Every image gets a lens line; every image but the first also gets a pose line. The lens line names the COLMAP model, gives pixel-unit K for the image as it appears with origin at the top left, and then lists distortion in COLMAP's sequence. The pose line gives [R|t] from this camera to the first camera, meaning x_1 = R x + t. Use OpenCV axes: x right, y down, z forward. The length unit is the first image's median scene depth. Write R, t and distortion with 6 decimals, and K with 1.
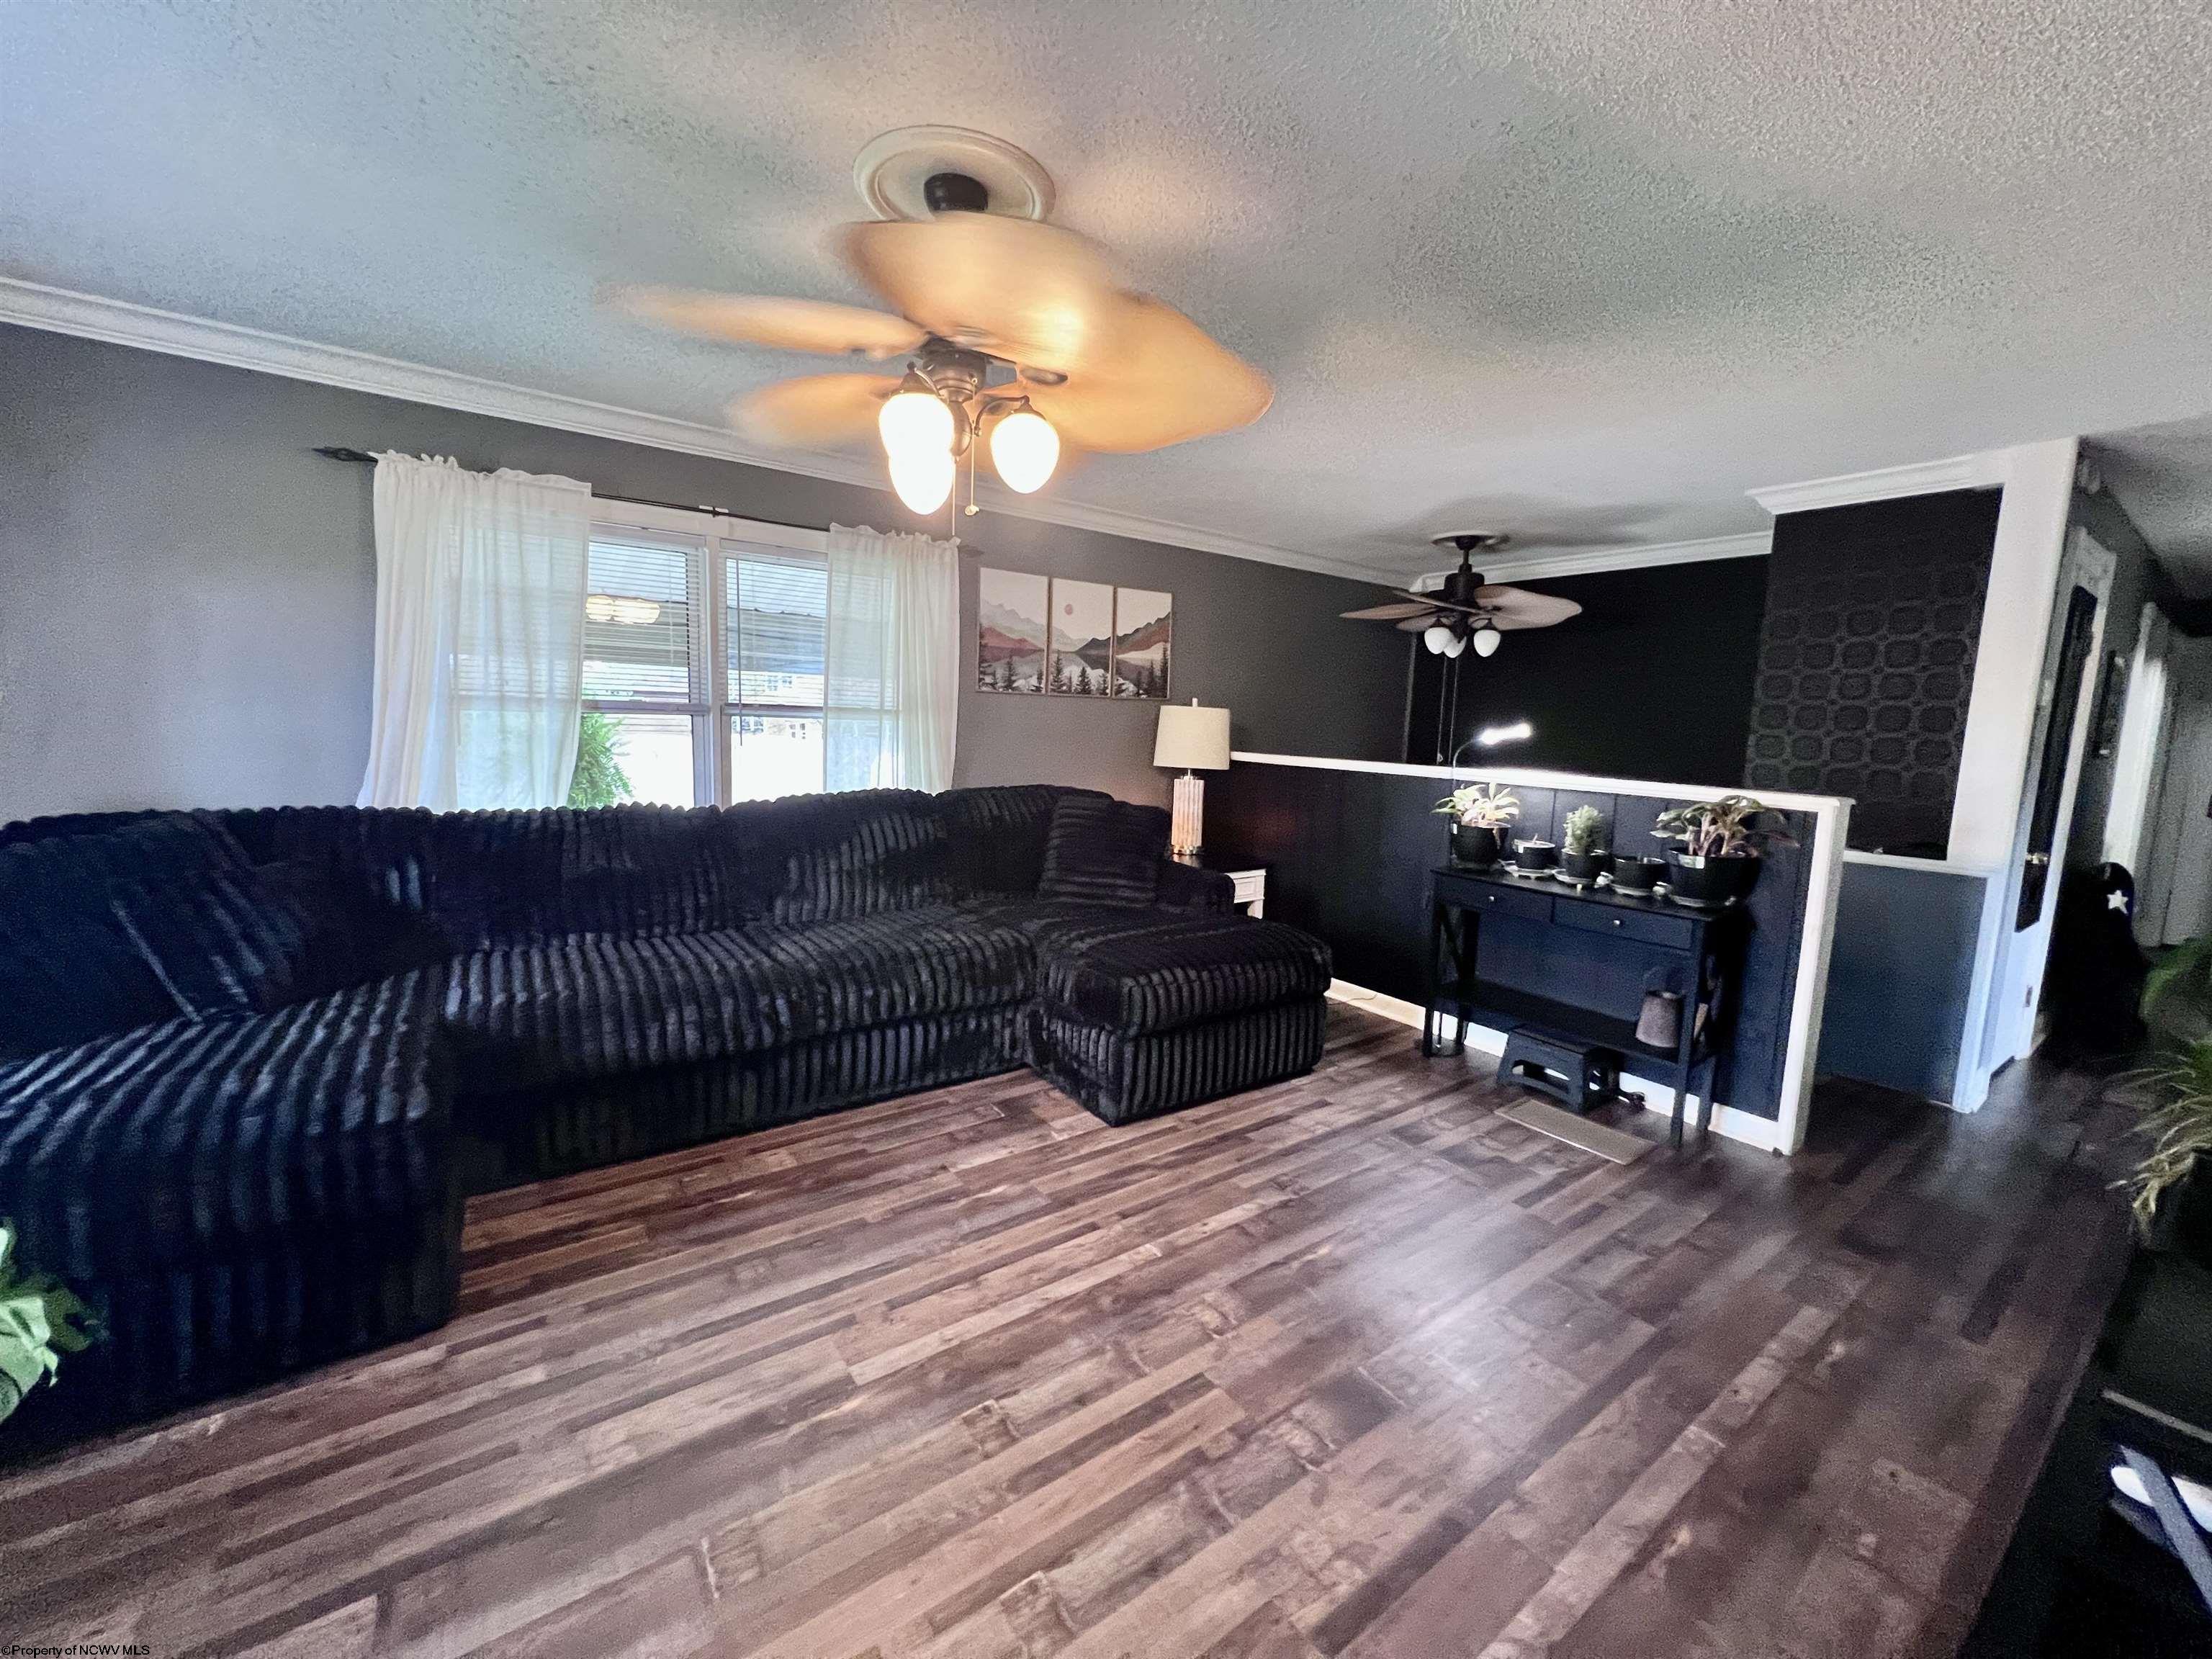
lens RADIAL K [[880.6, 0, 1100.0], [0, 880.6, 825.9], [0, 0, 1]] dist [-0.001368, 0.000118]
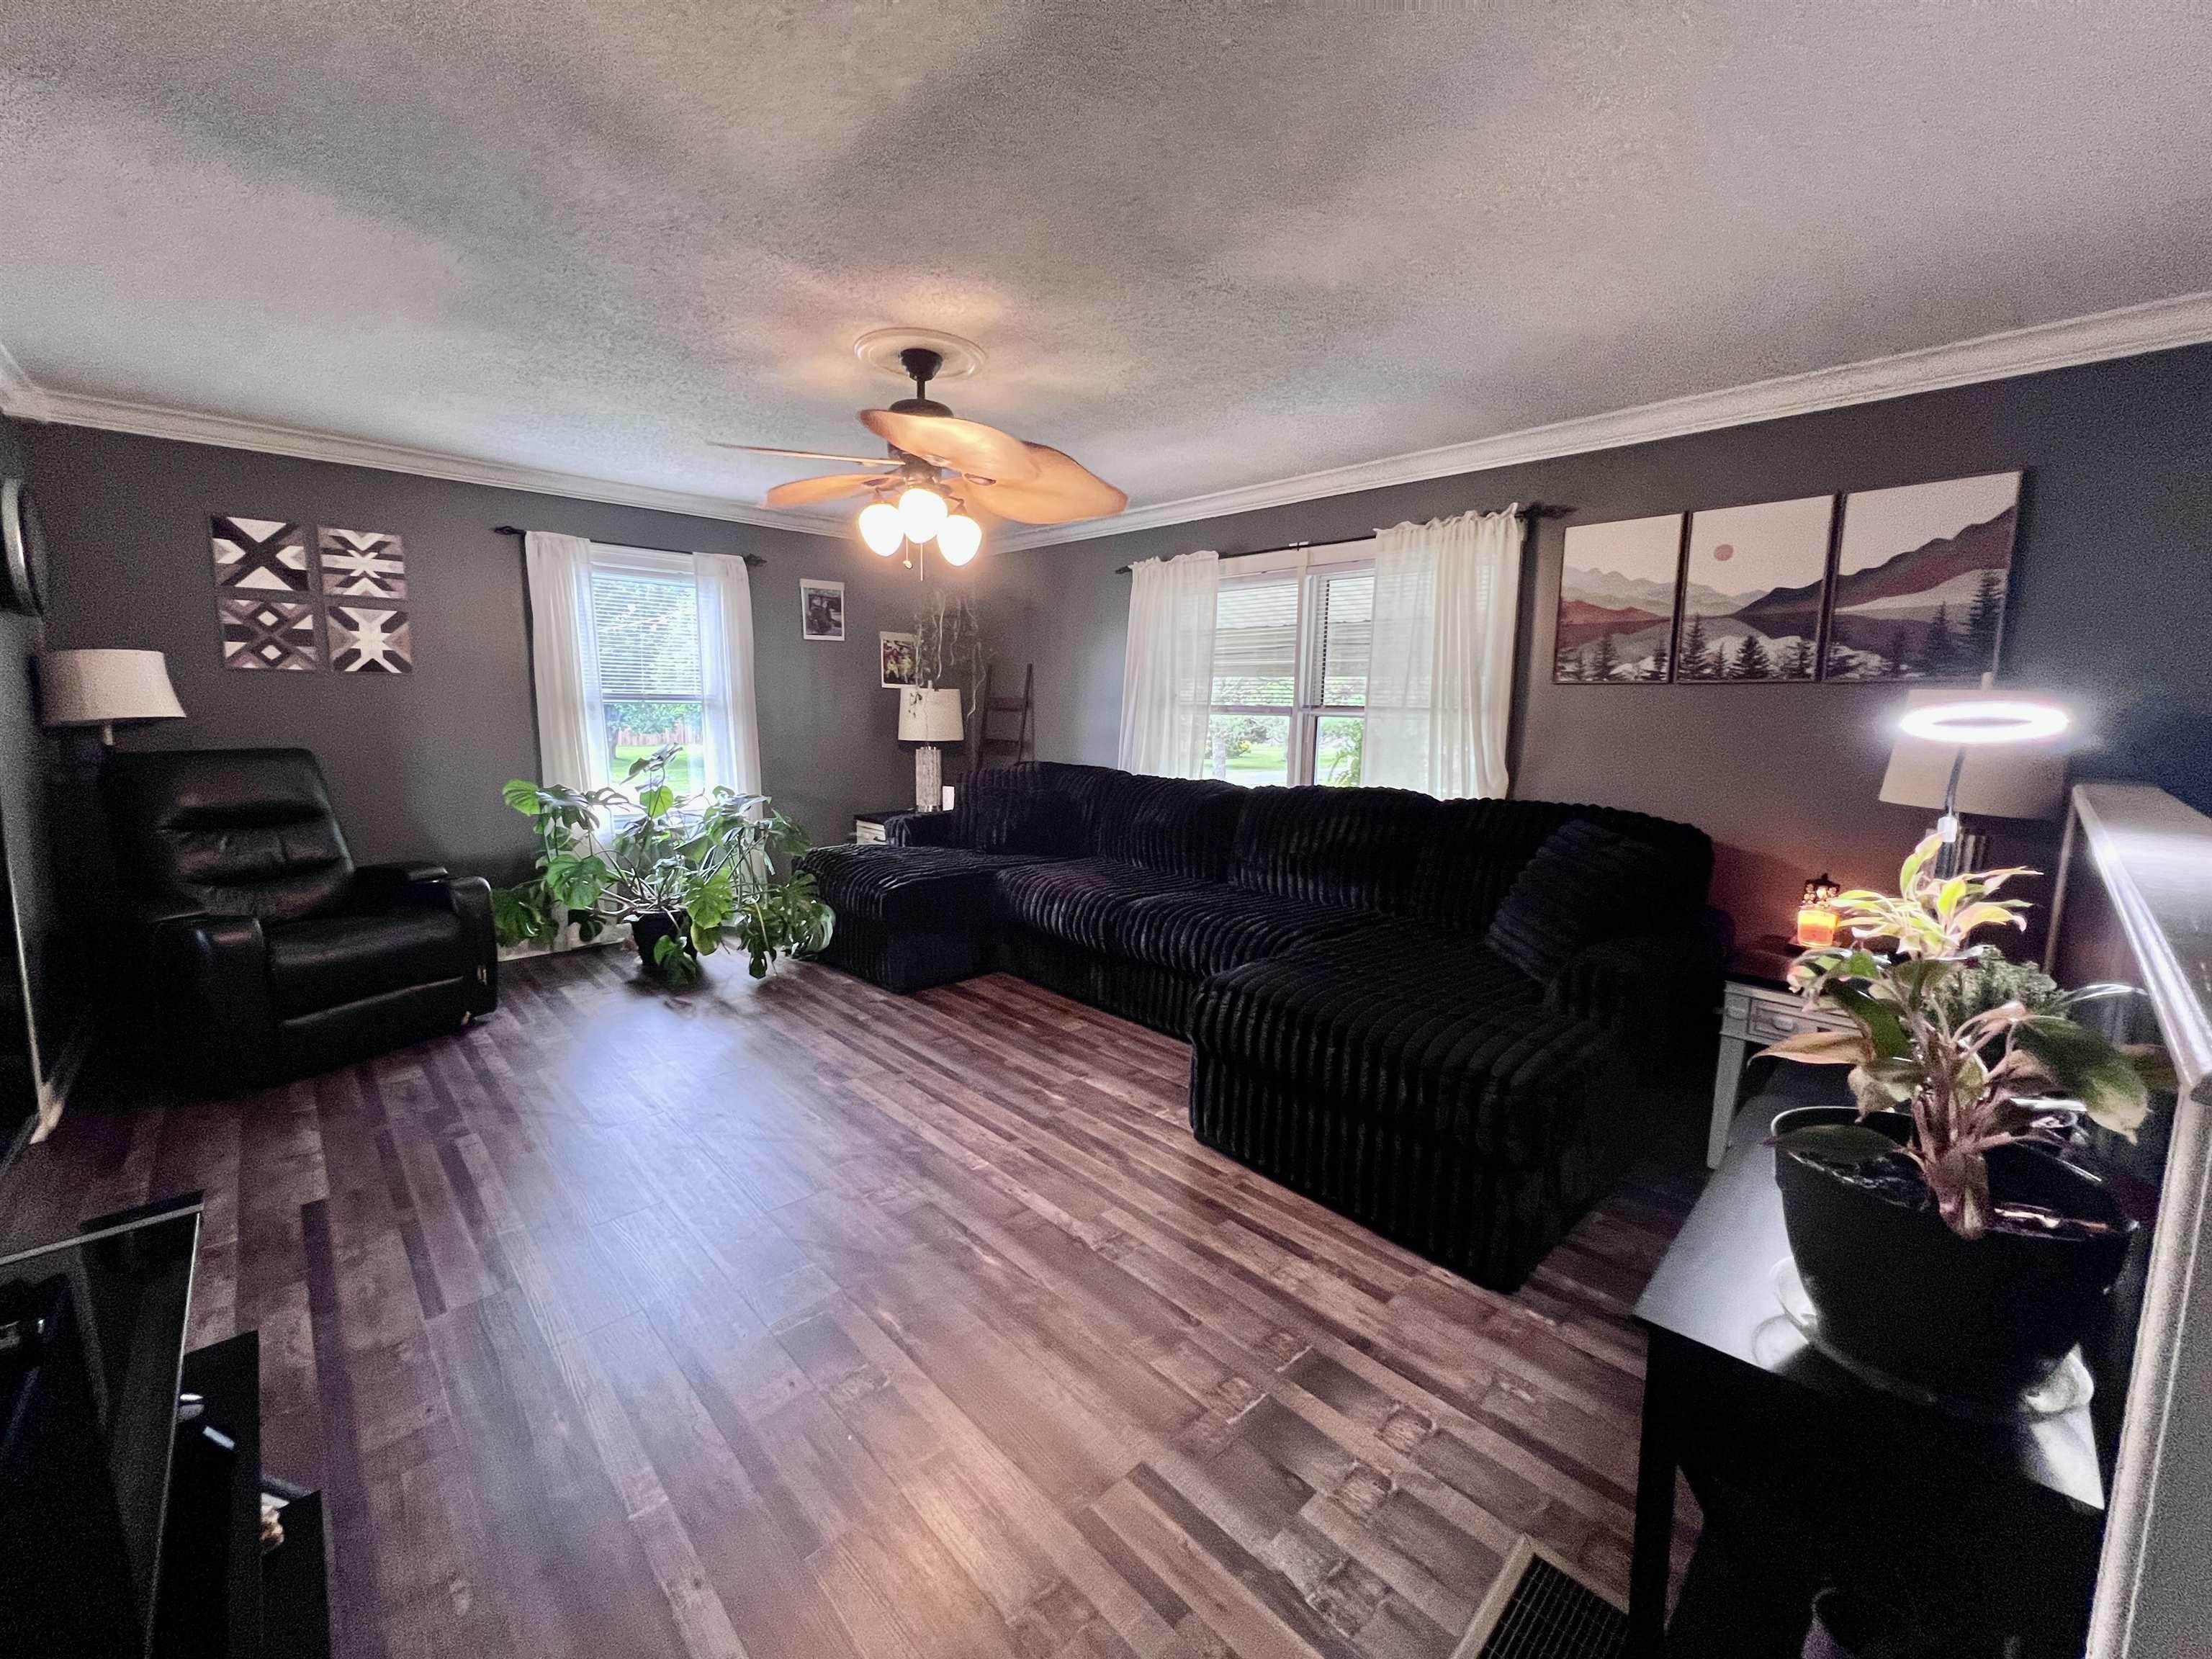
lens RADIAL K [[880.6, 0, 1100.0], [0, 880.6, 825.9], [0, 0, 1]] dist [-0.001368, 0.000118]
pose [[0.136081, 0.104186, -0.985204, 0.865071], [-0.134216, 0.987225, 0.085861, -0.053280], [0.981564, 0.120546, 0.148326, 0.694501]]
